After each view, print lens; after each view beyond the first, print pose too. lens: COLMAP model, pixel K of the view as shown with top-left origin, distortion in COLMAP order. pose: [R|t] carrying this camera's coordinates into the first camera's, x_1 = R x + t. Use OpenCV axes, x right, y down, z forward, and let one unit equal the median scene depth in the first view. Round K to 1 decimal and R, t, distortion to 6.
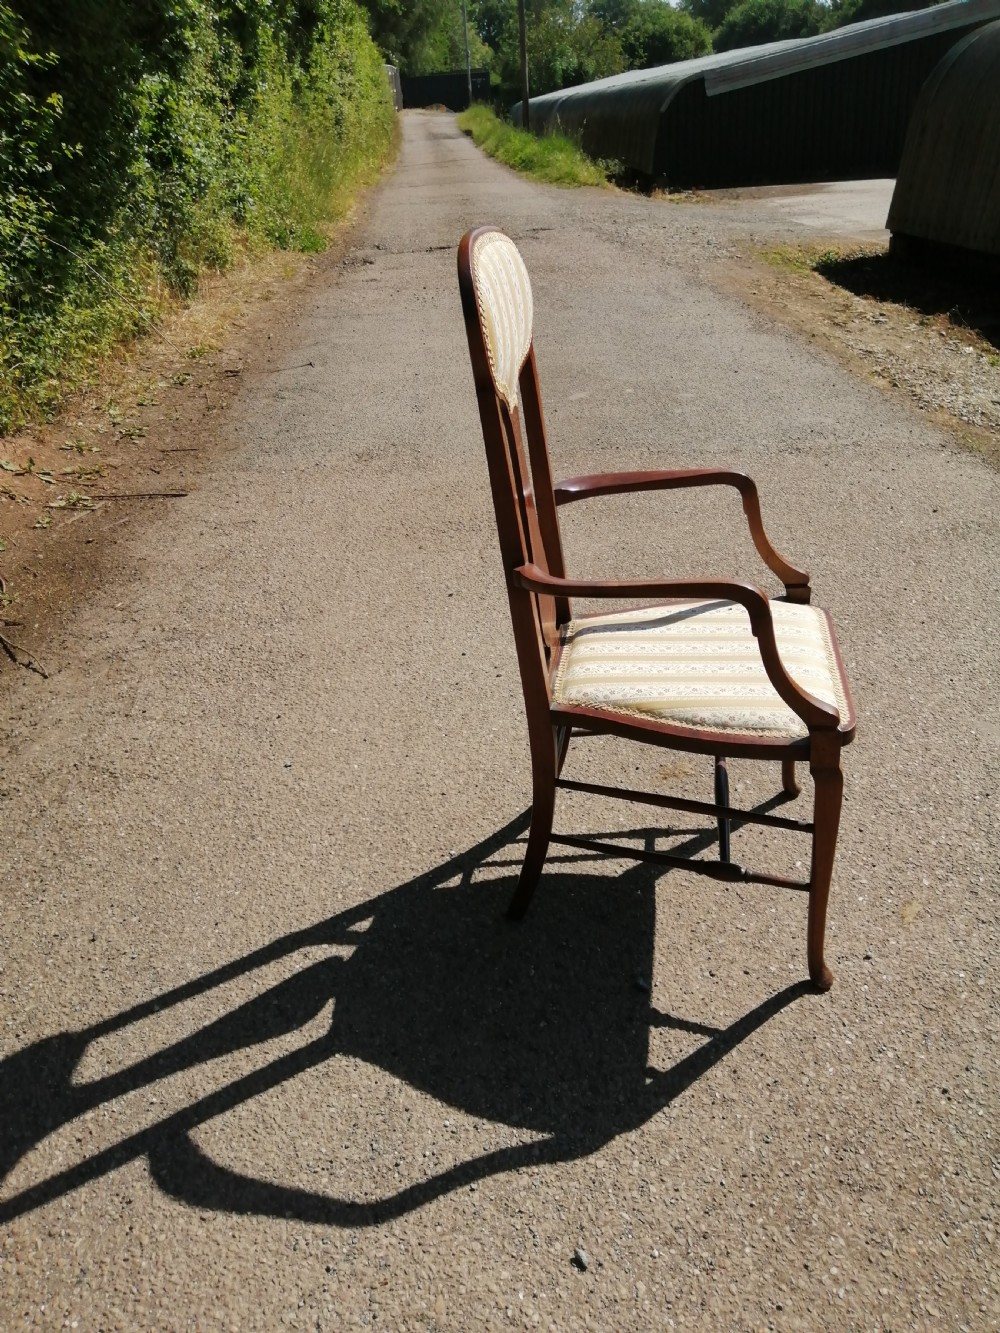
lens RADIAL K [[1064.1, 0, 500.0], [0, 1064.1, 666.5], [0, 0, 1]] dist [0.078937, -0.164072]
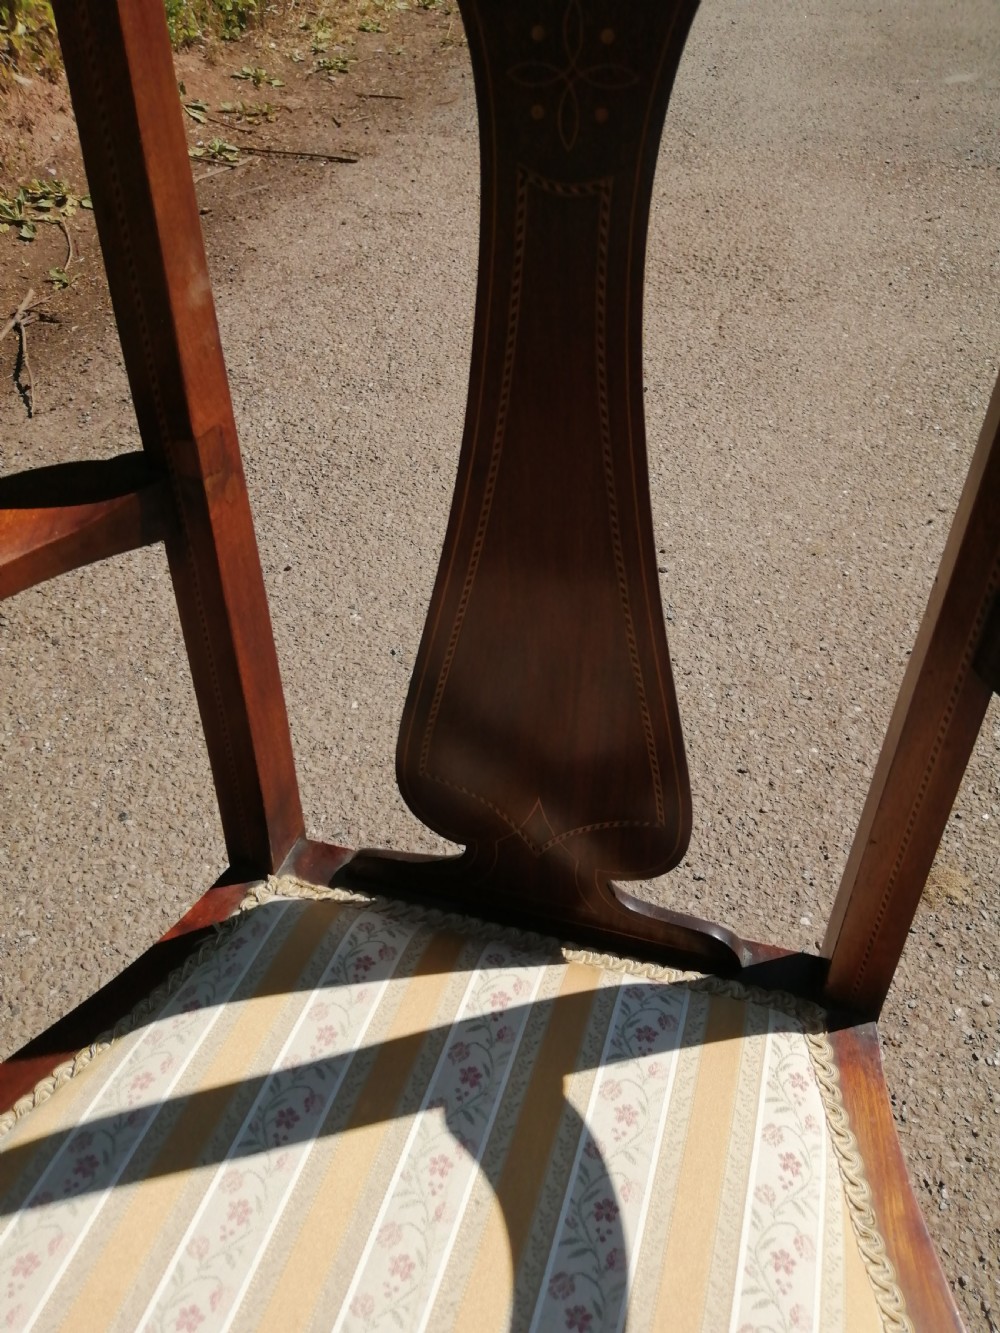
lens RADIAL K [[1028.1, 0, 500.0], [0, 1028.1, 666.5], [0, 0, 1]] dist [0.083663, -0.121189]
pose [[0.949867, 0.234476, -0.206819, 0.023081], [-0.170892, 0.943298, 0.284579, -0.045631], [0.261819, -0.234969, 0.936077, 0.234765]]
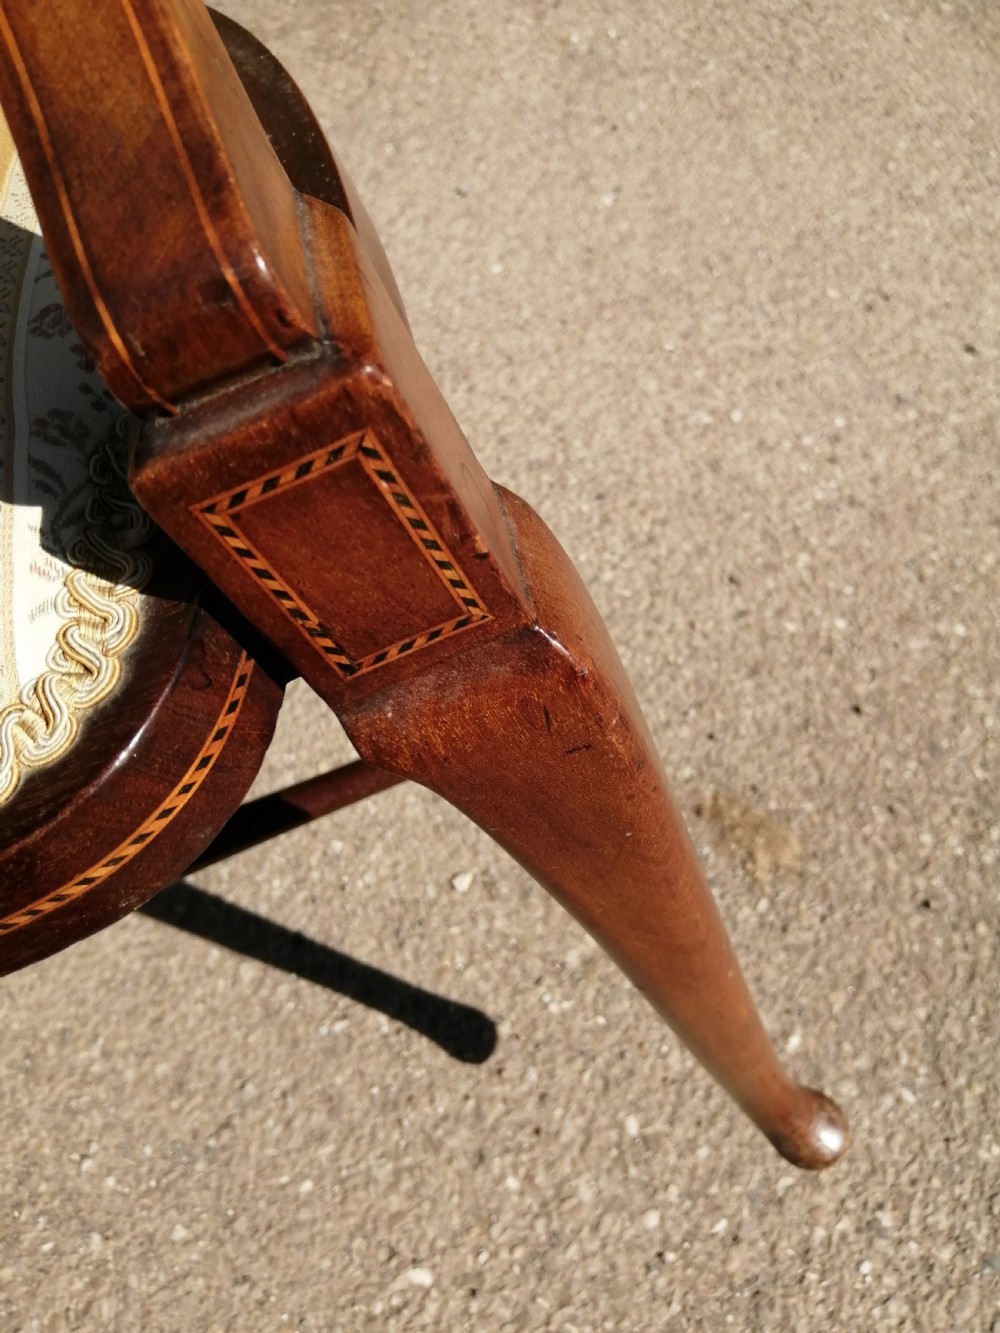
lens RADIAL K [[1046.2, 0, 501.7], [0, 1046.2, 670.9], [0, 0, 1]] dist [0.040549, -0.080049]
pose [[0.375594, 0.800461, -0.467110, 0.113284], [-0.418166, 0.596160, 0.685369, -0.061324], [0.827083, -0.062091, 0.558639, 0.332528]]
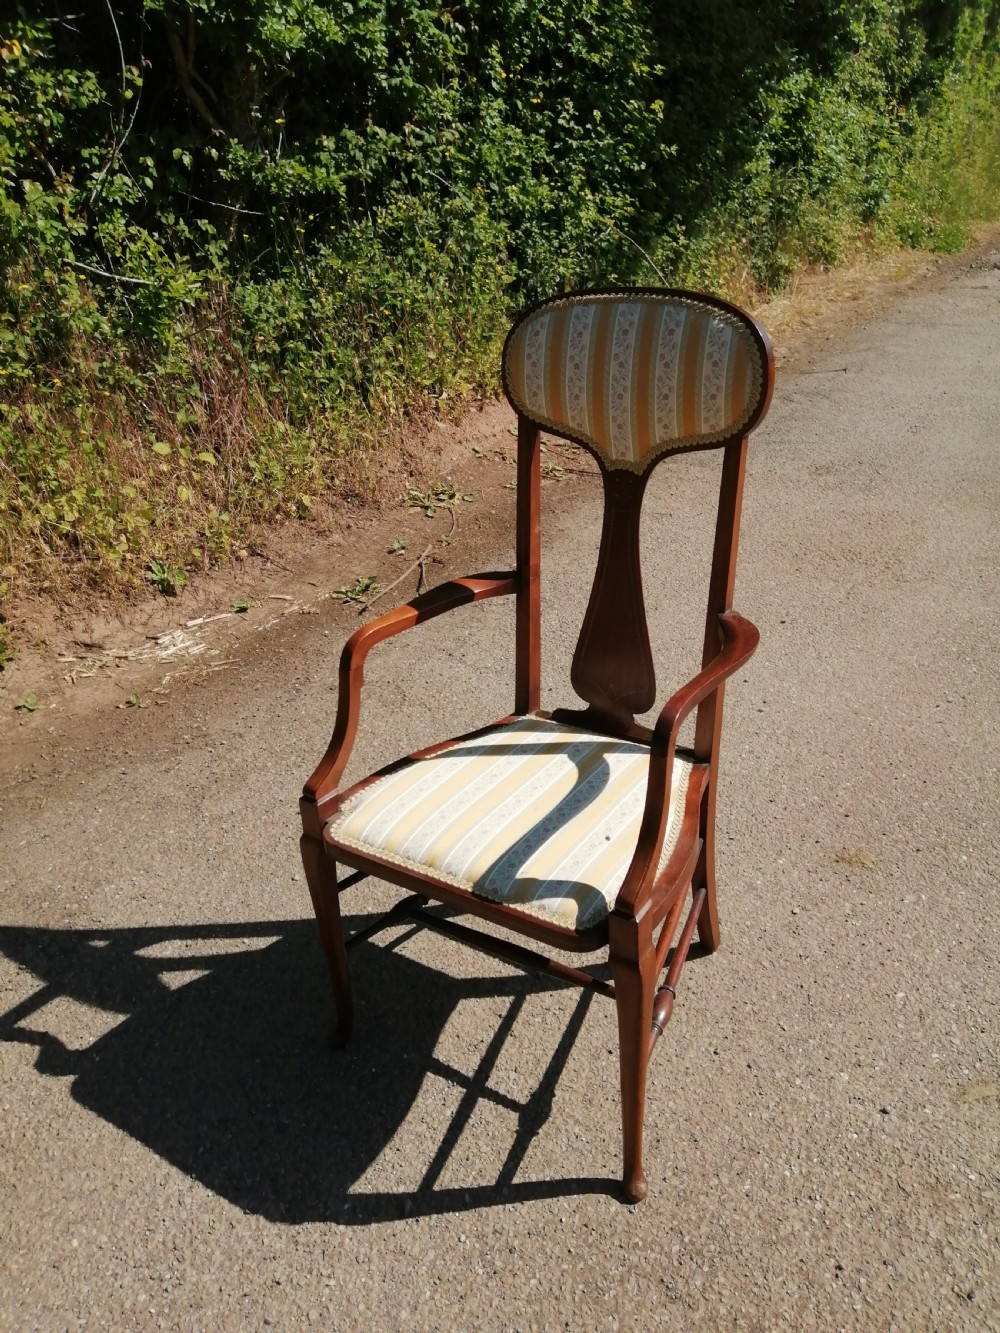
lens RADIAL K [[1046.2, 0, 501.7], [0, 1046.2, 670.9], [0, 0, 1]] dist [0.040549, -0.080049]
pose [[0.824707, 0.261330, -0.501562, 0.148182], [-0.248859, 0.964054, 0.093110, -0.031343], [0.507865, 0.048030, 0.860097, 0.018934]]
